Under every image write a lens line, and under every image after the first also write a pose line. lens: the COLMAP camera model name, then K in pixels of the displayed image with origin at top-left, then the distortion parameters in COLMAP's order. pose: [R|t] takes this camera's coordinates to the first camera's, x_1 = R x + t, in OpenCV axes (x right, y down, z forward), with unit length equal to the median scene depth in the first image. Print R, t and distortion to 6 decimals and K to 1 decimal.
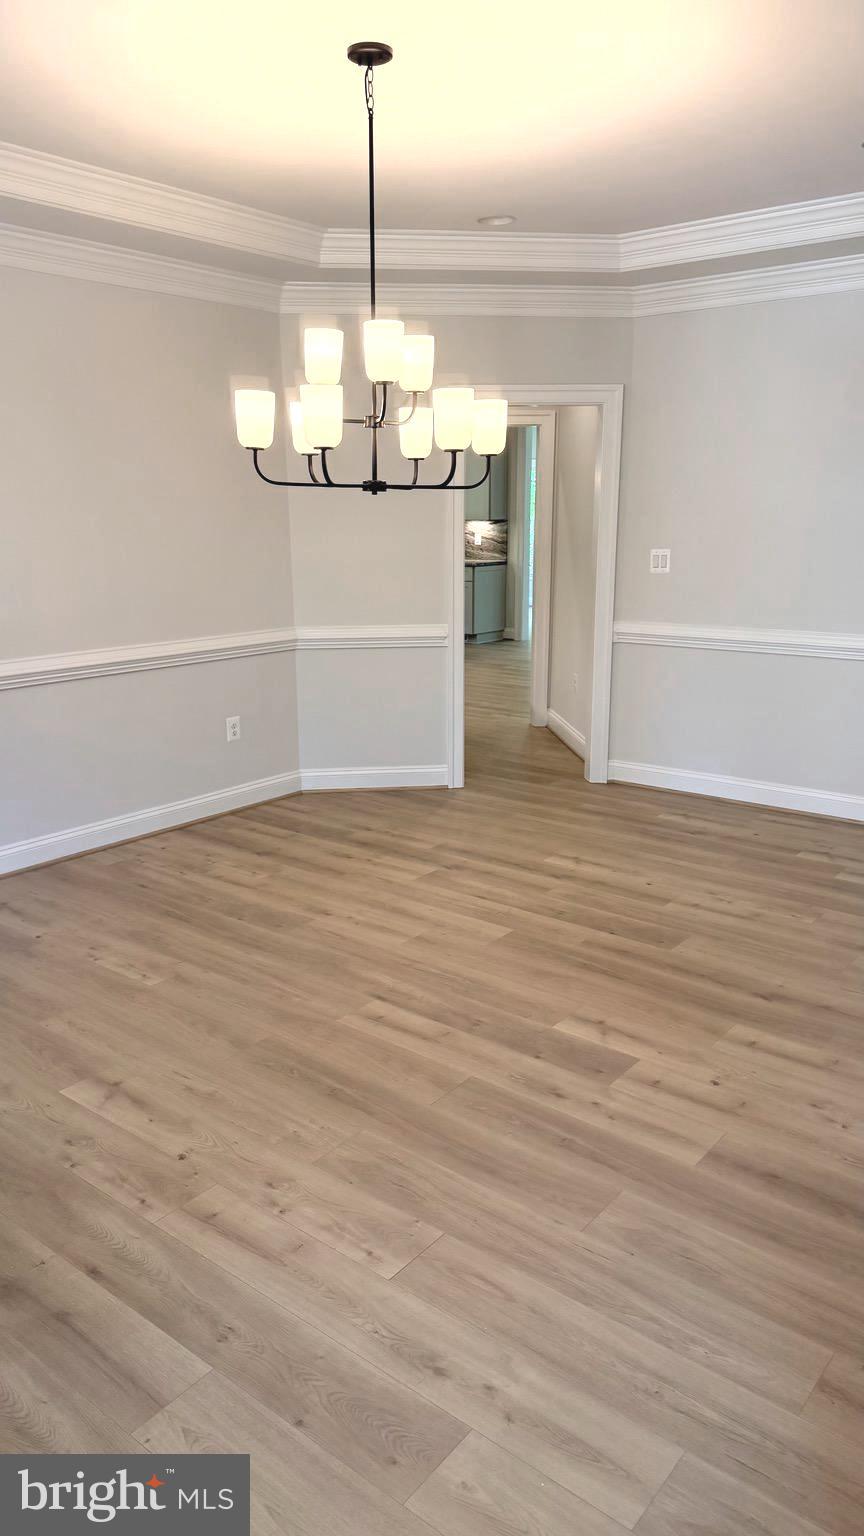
lens RADIAL K [[1067.1, 0, 433.0], [0, 1067.1, 767.8], [0, 0, 1]] dist [0.062555, -0.005512]
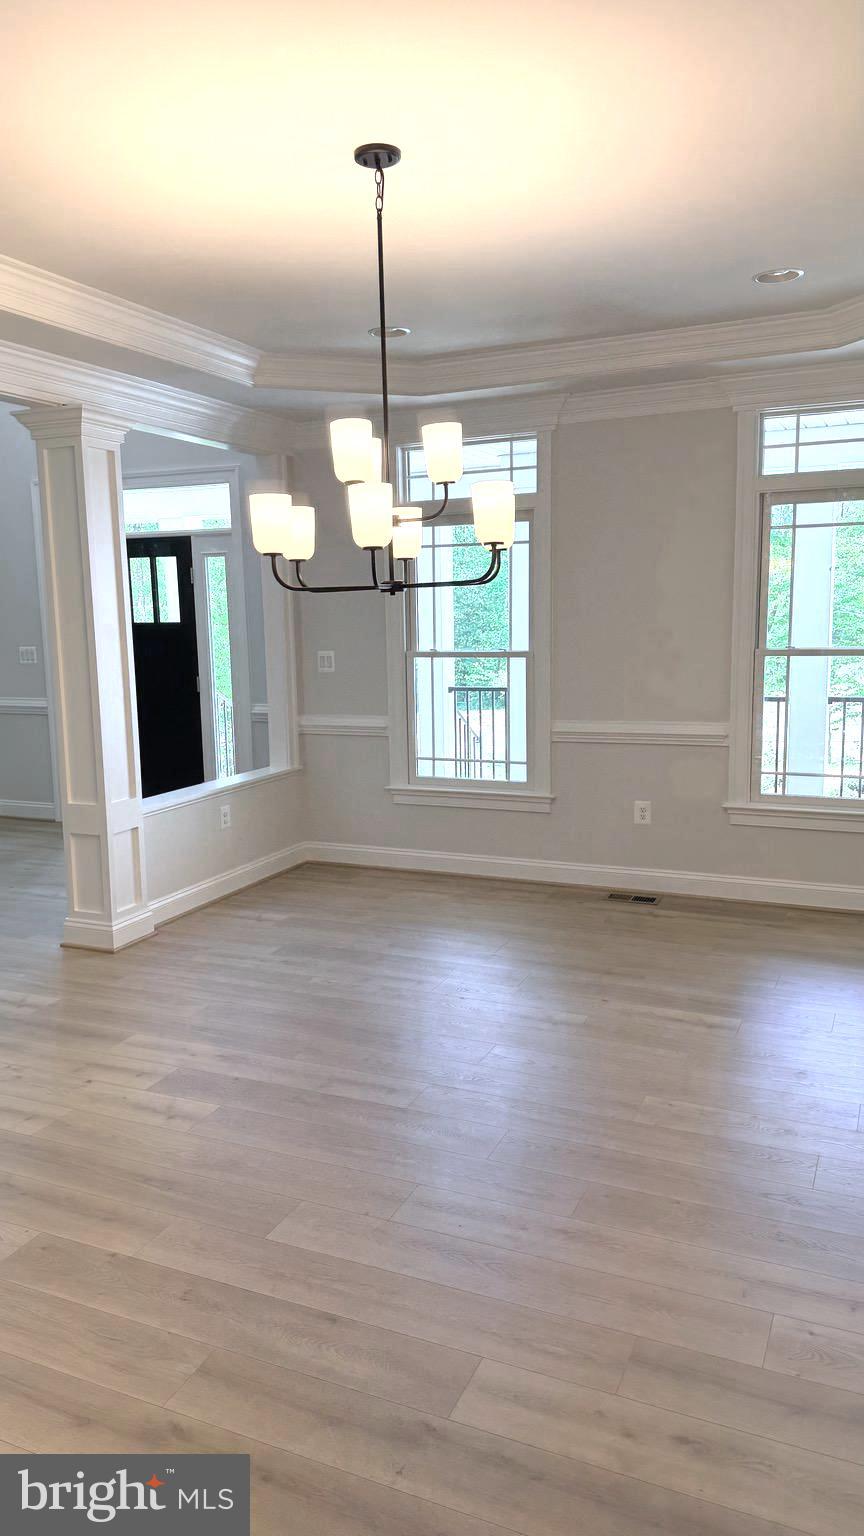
lens RADIAL K [[1067.1, 0, 429.8], [0, 1067.1, 769.6], [0, 0, 1]] dist [0.062555, -0.005512]
pose [[-0.967393, 0.065737, -0.244600, 0.152171], [-0.030595, 0.928331, 0.370494, -0.460002], [0.251425, 0.365897, -0.896049, 1.899121]]
